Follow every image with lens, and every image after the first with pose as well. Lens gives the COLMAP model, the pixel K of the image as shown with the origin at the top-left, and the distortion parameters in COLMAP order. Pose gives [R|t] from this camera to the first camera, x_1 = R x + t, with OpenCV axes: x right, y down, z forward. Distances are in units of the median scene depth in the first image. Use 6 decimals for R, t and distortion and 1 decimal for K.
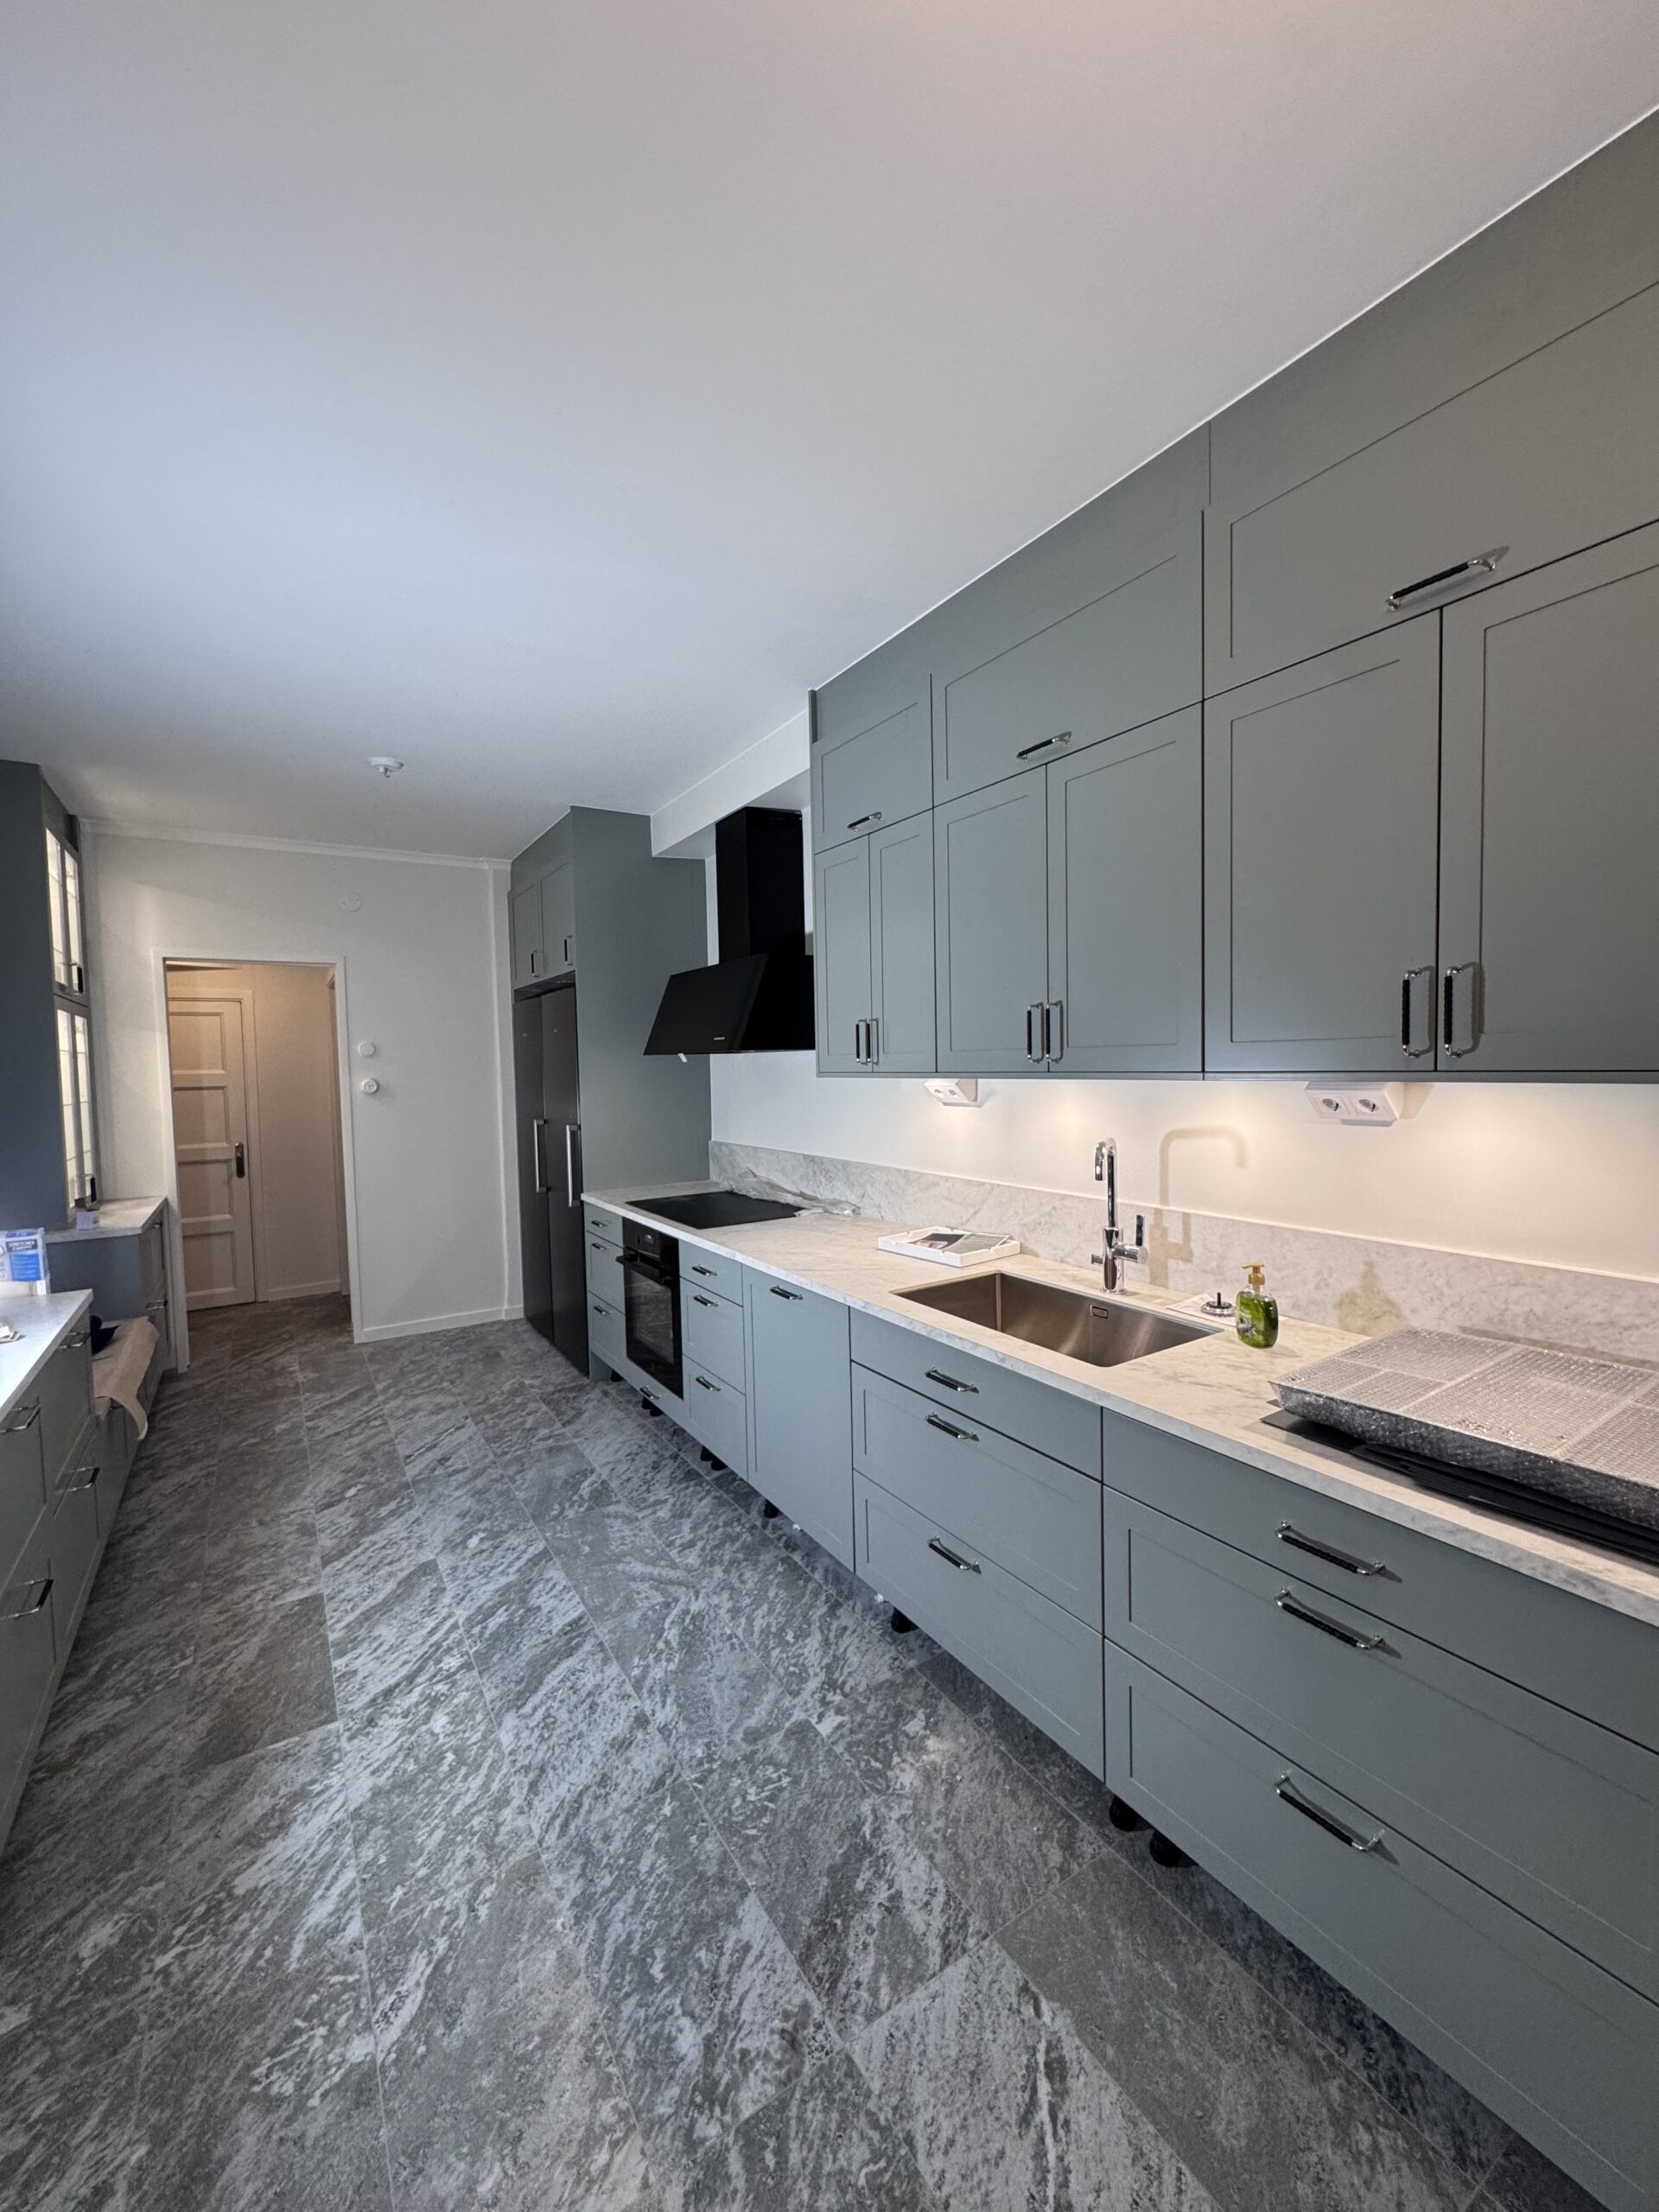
lens RADIAL K [[872.0, 0, 828.6], [0, 872.0, 1101.3], [0, 0, 1]] dist [-0.009354, 0.002447]
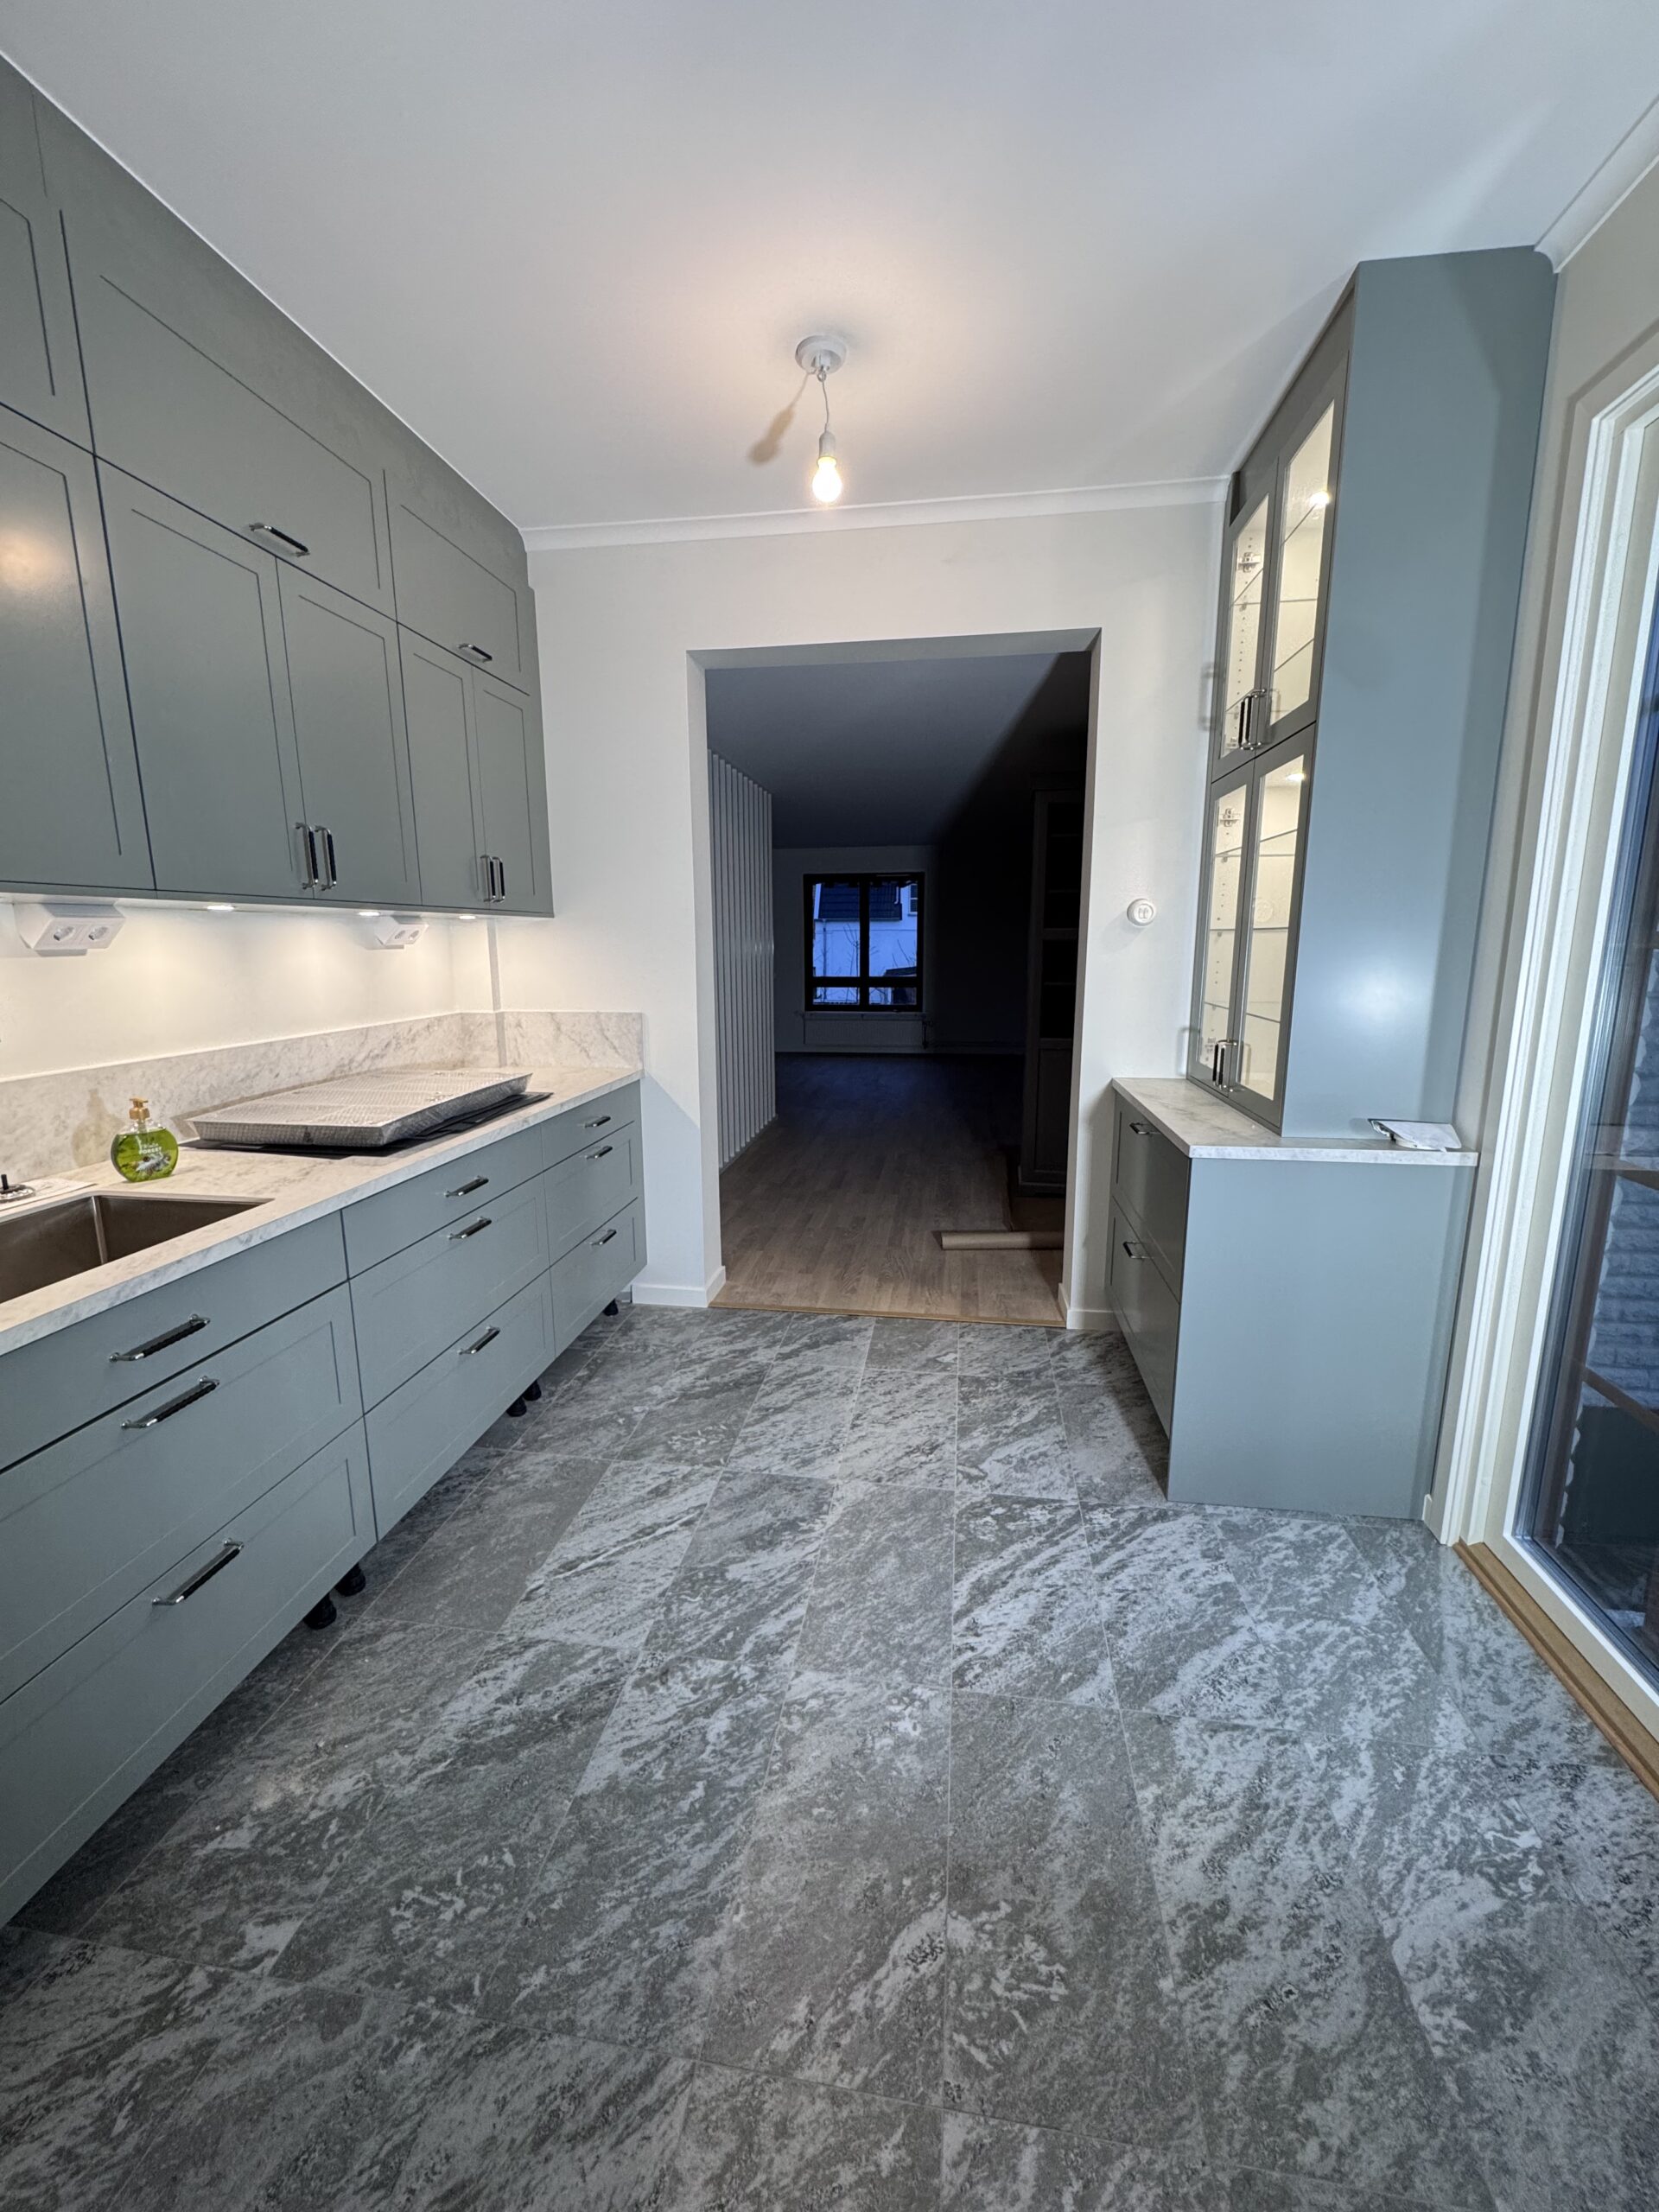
lens RADIAL K [[872.0, 0, 828.5], [0, 872.0, 1094.6], [0, 0, 1]] dist [-0.009354, 0.002447]
pose [[-0.746995, -0.093494, 0.658223, -0.605066], [0.050072, 0.979339, 0.195930, 0.028512], [-0.662941, 0.179317, -0.726880, 1.010834]]
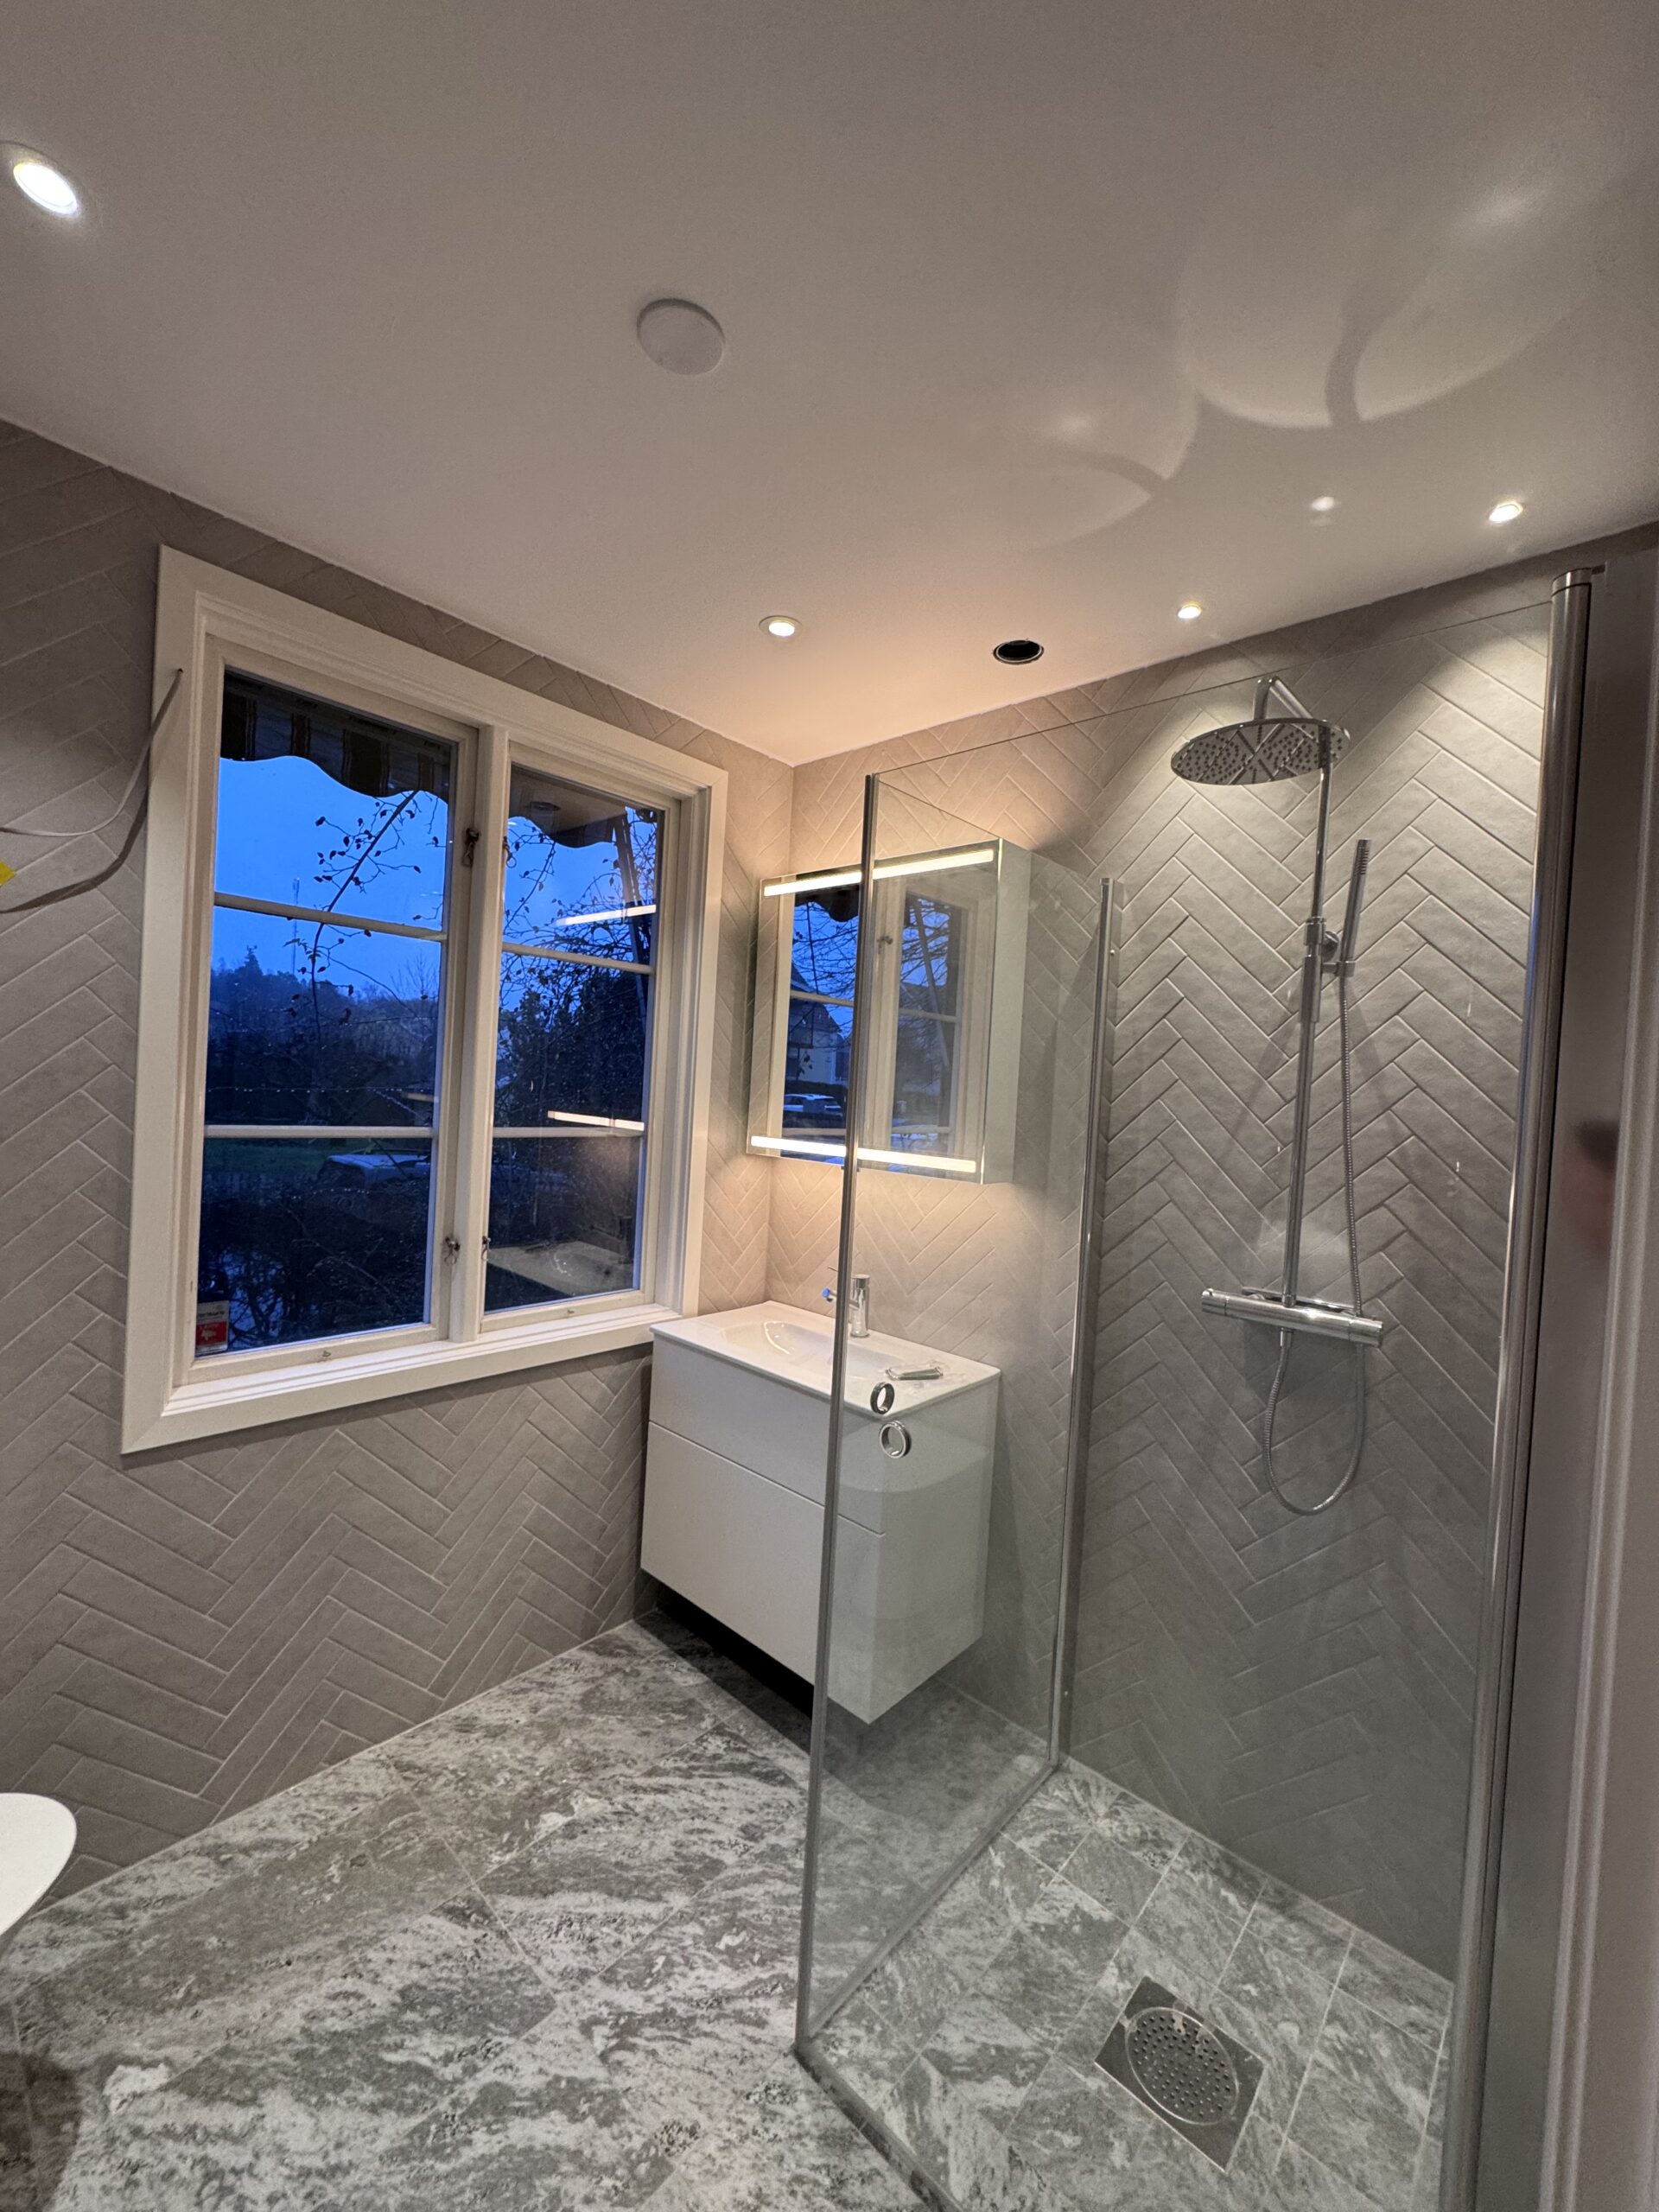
lens RADIAL K [[872.0, 0, 830.6], [0, 872.0, 1102.0], [0, 0, 1]] dist [-0.009354, 0.002447]
pose [[0.256624, 0.046632, -0.965386, 0.555868], [-0.099573, 0.994796, 0.021583, -0.038027], [0.961368, 0.090587, 0.259932, 0.515518]]
